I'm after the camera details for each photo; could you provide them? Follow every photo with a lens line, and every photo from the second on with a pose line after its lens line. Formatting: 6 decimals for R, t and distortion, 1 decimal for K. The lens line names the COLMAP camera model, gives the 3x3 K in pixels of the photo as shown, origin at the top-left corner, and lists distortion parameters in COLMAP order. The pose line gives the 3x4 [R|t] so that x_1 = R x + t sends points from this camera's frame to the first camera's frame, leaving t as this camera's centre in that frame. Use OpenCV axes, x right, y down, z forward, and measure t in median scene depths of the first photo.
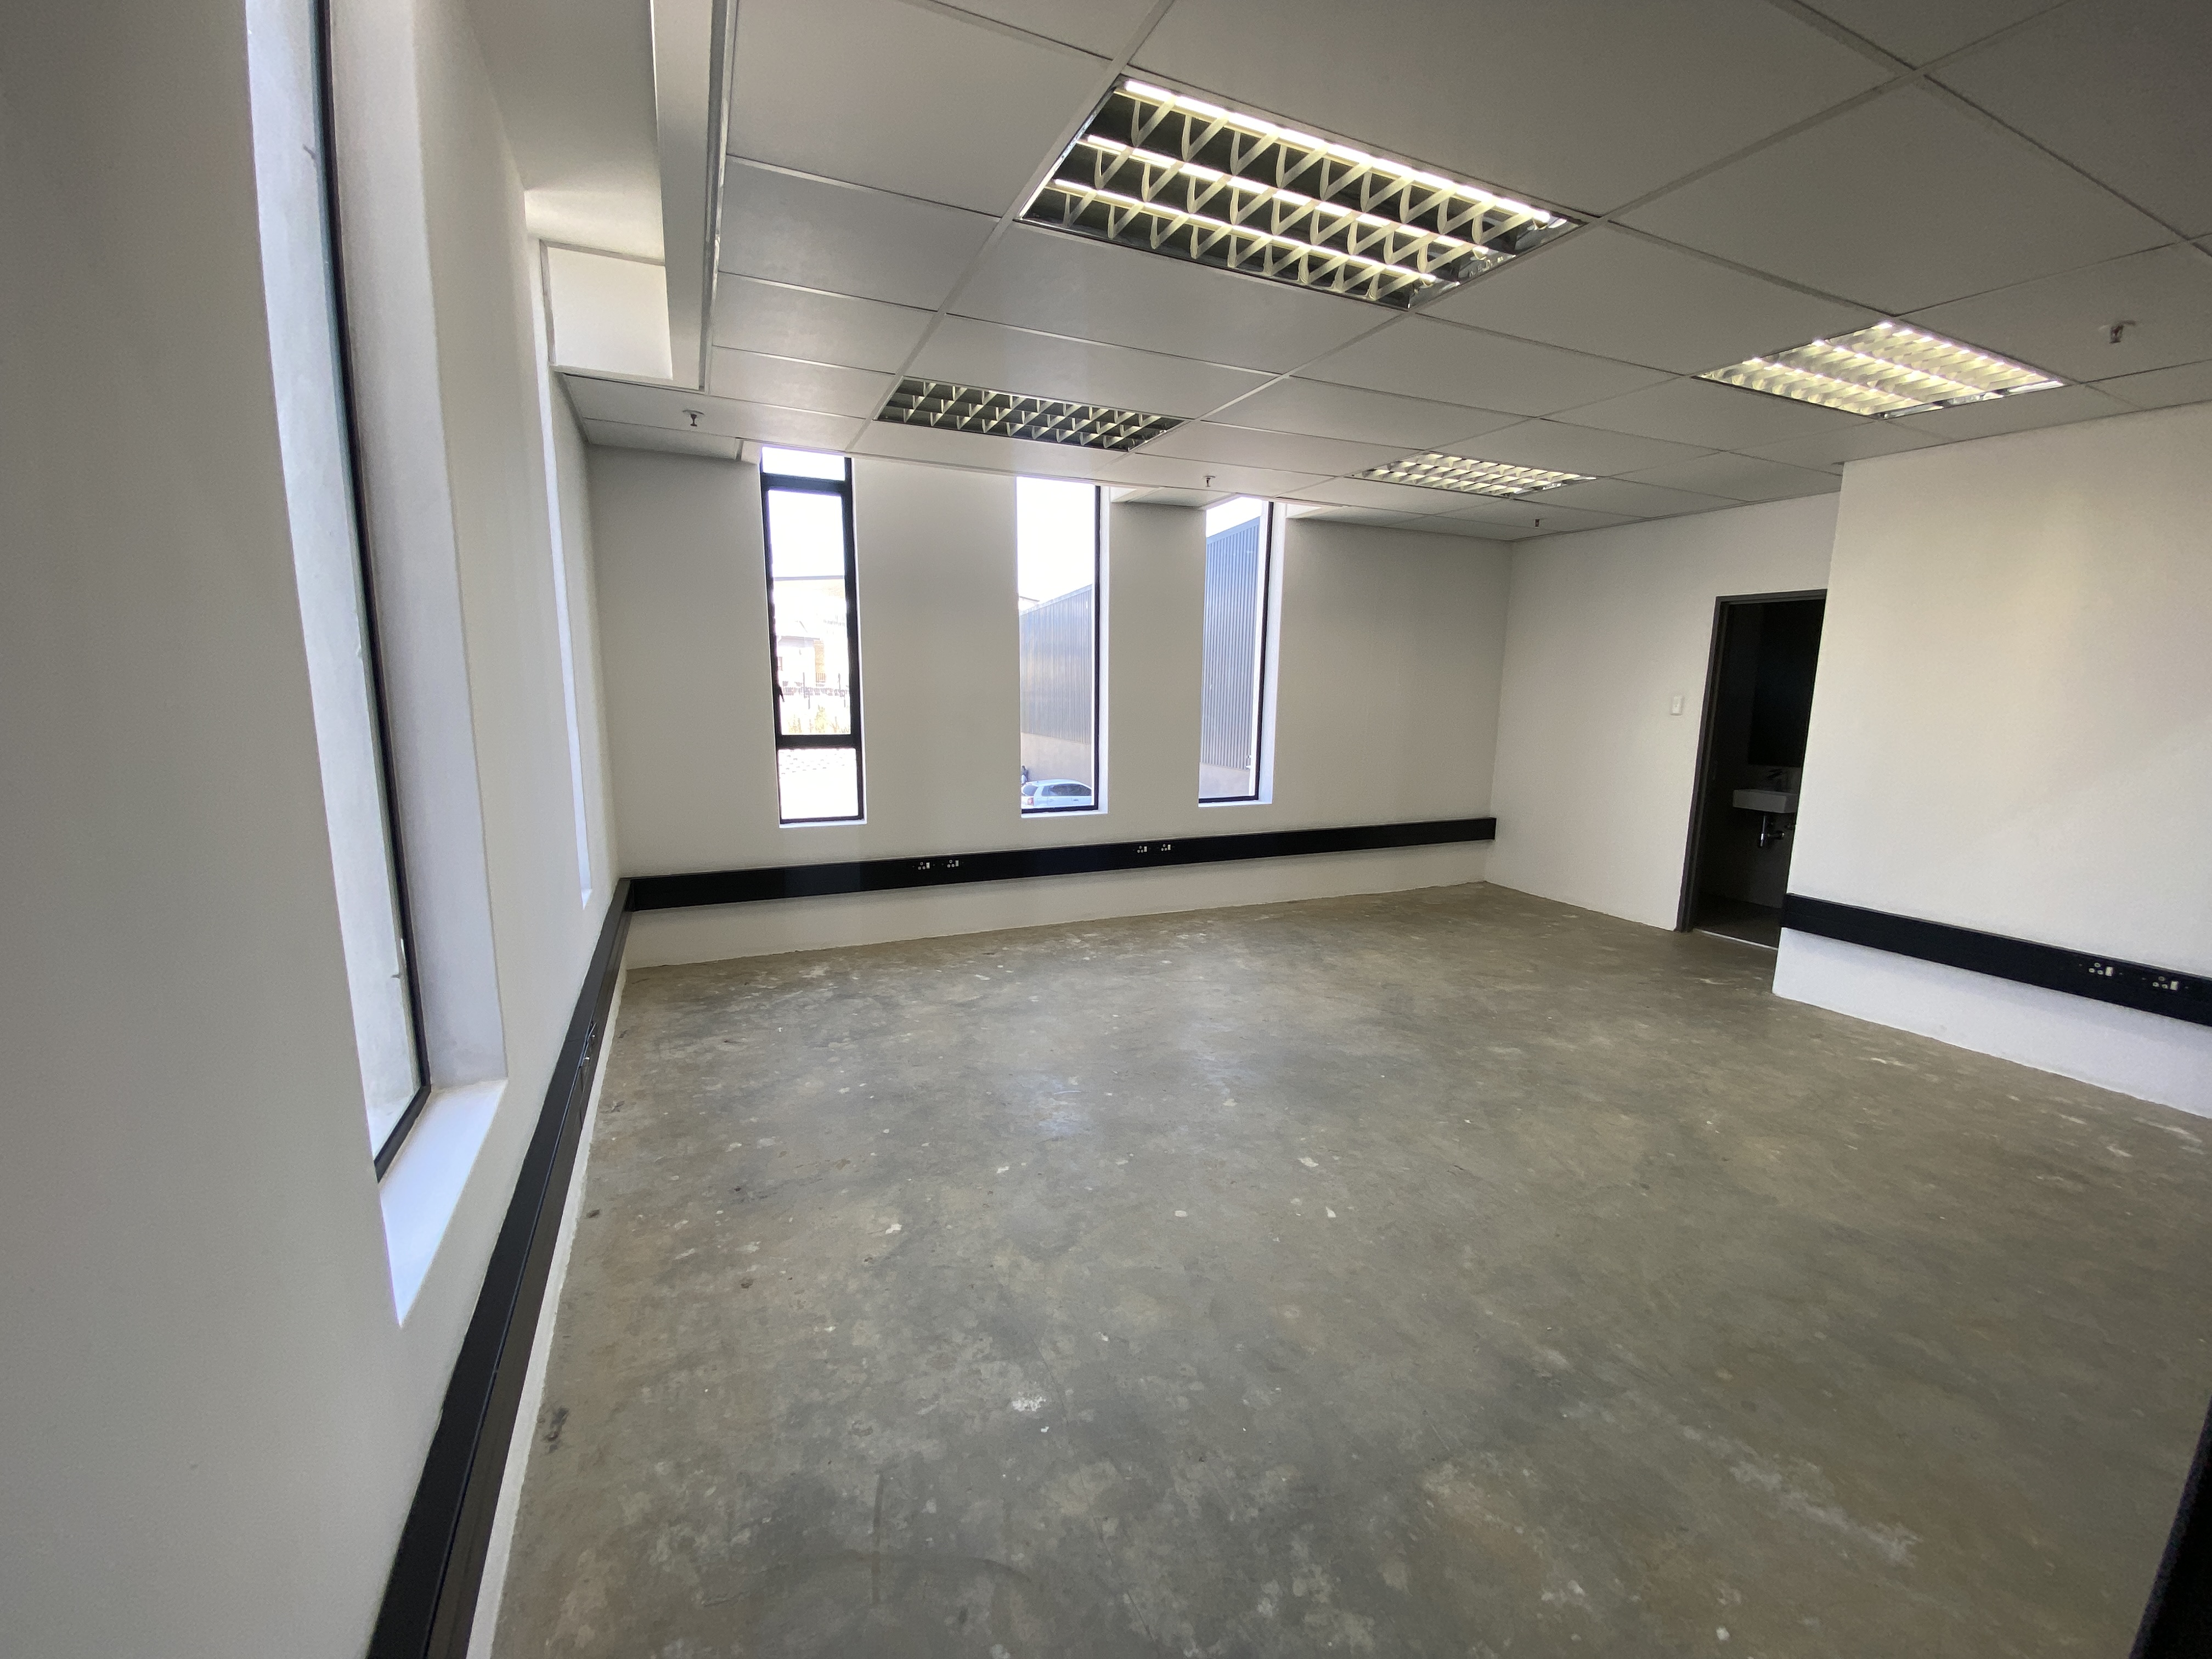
lens RADIAL K [[896.3, 0, 1106.0], [0, 896.3, 829.5], [0, 0, 1]] dist [0.031667, -0.030161]
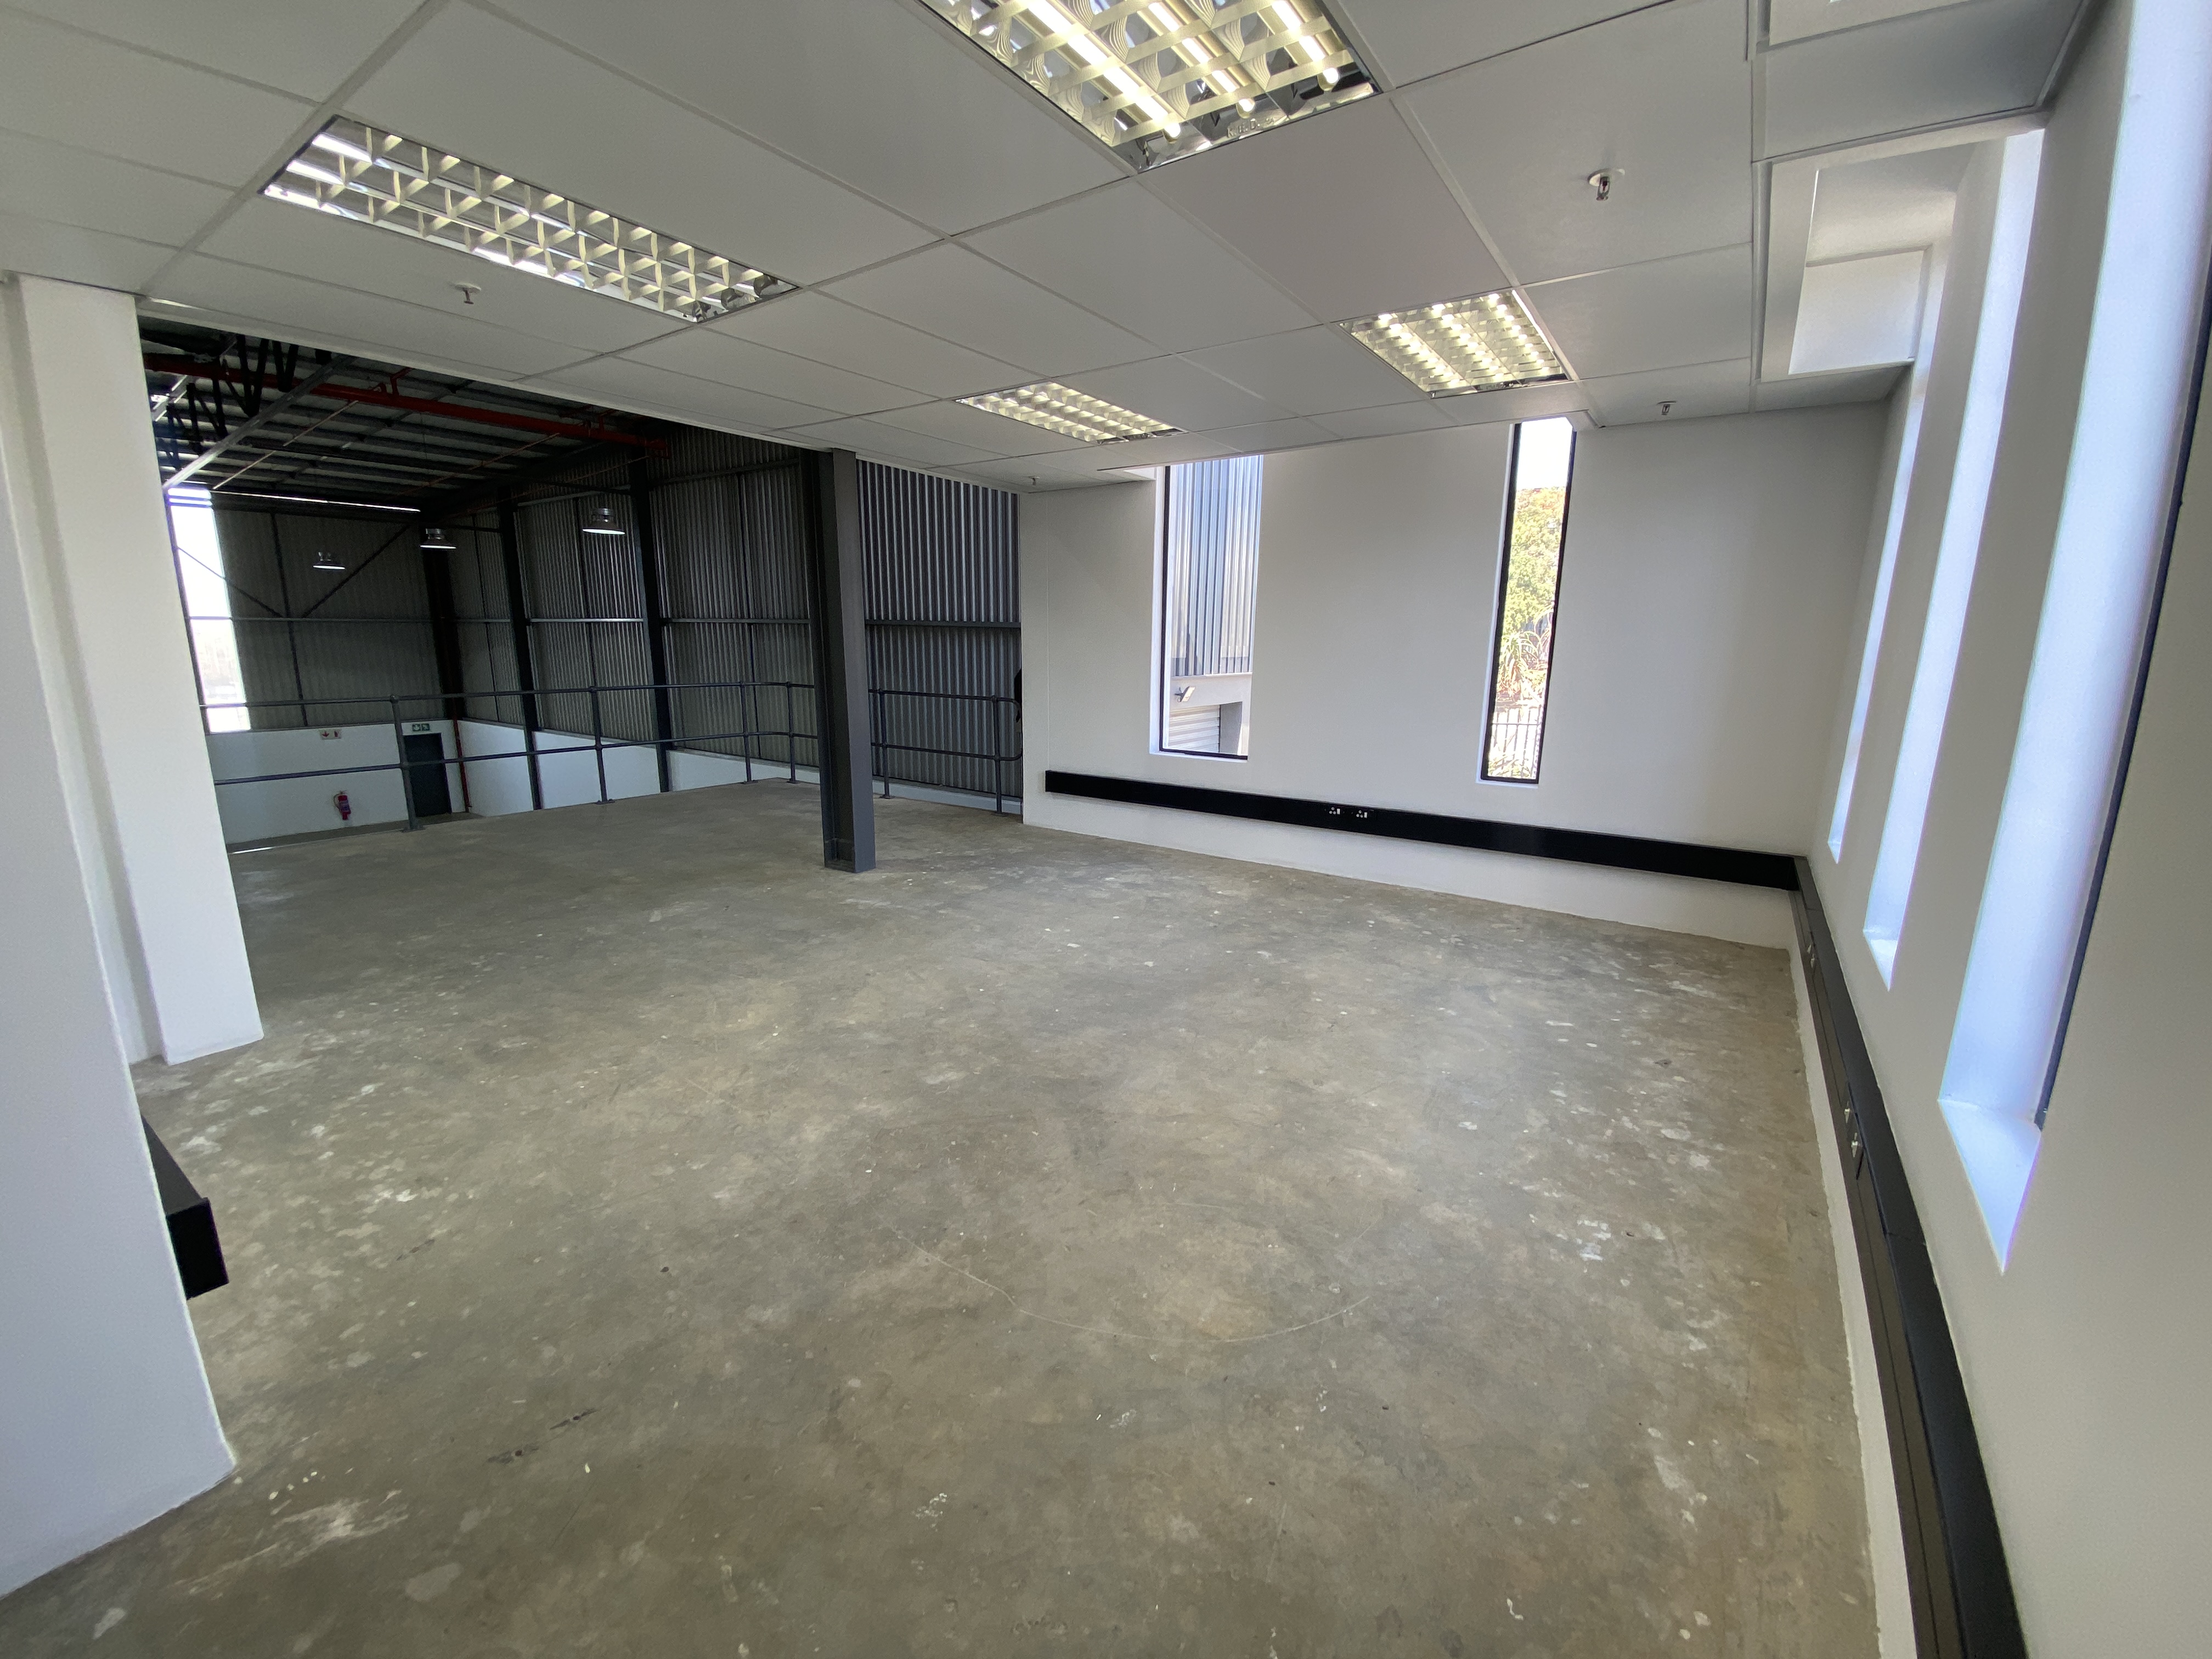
lens RADIAL K [[896.3, 0, 1102.5], [0, 896.3, 827.8], [0, 0, 1]] dist [0.028816, -0.024024]
pose [[-0.859991, 0.084966, -0.503185, 0.639600], [-0.106447, 0.934483, 0.339721, -0.241242], [0.499083, 0.345720, -0.794603, 1.478936]]
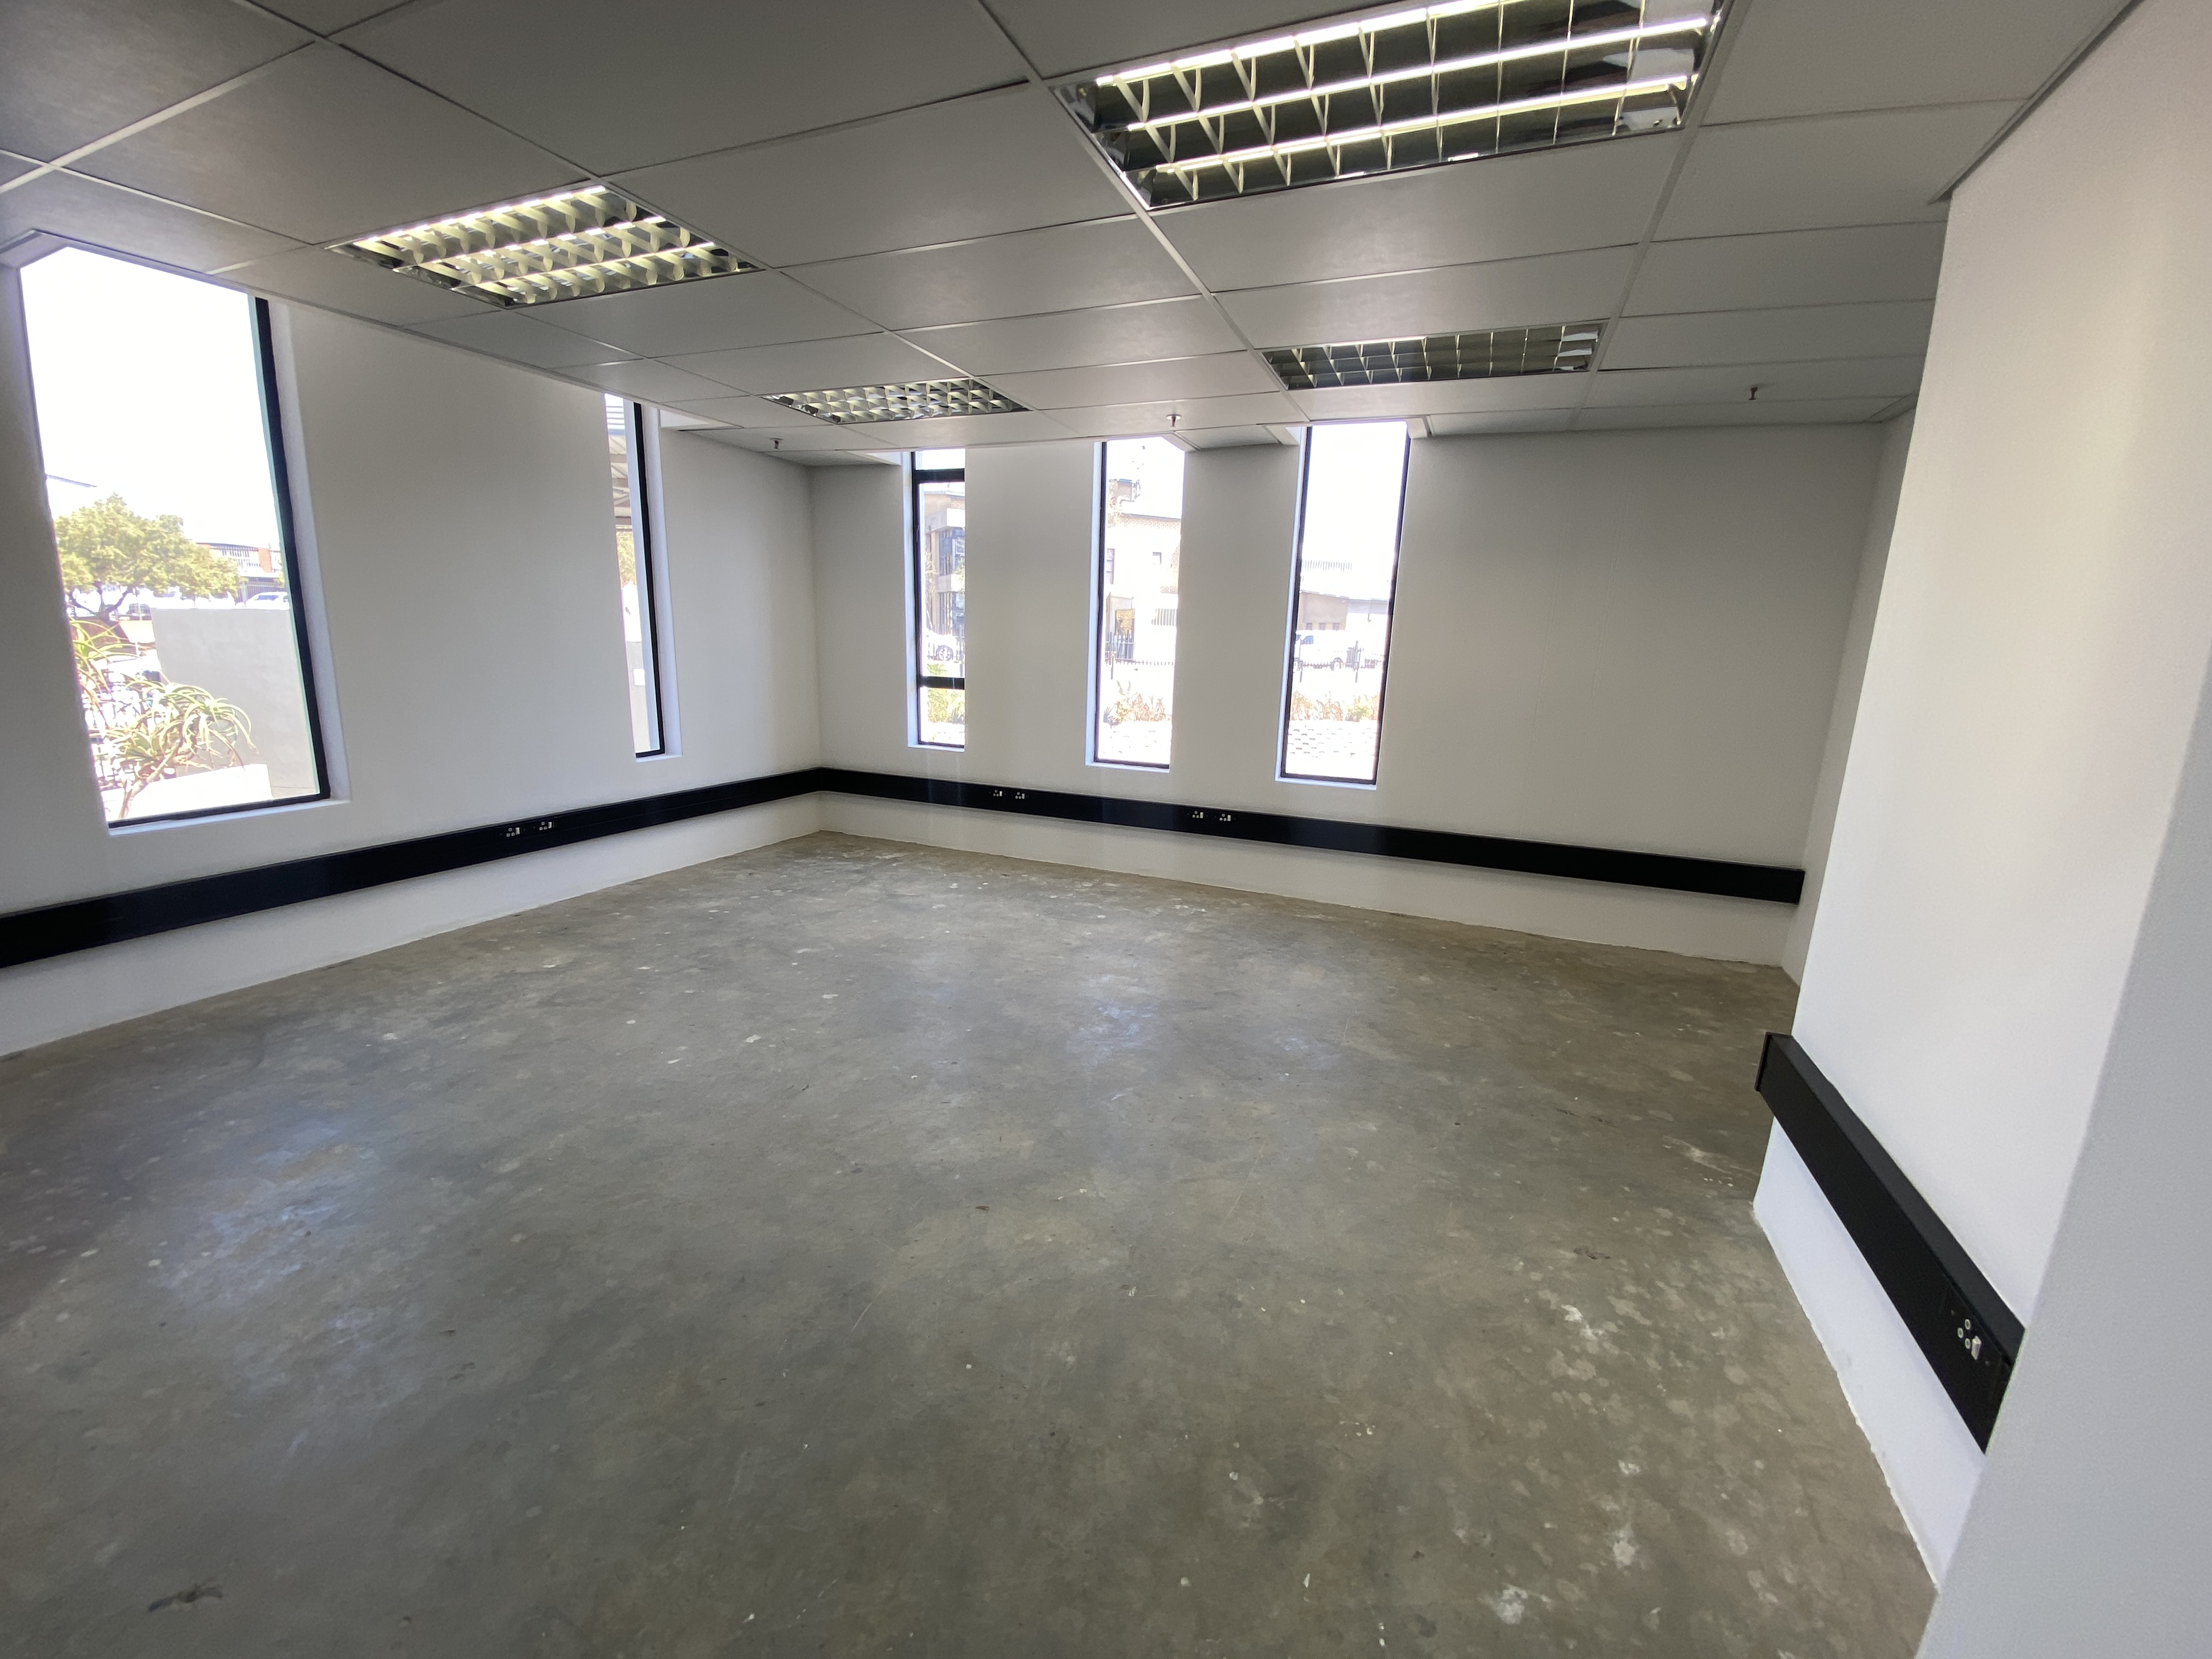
lens RADIAL K [[889.7, 0, 1099.1], [0, 889.7, 840.3], [0, 0, 1]] dist [0.034598, -0.033987]
pose [[0.682451, 0.171681, -0.710483, 0.879596], [-0.144772, 0.984516, 0.098839, -0.040869], [0.716451, 0.035405, 0.696739, 0.341979]]
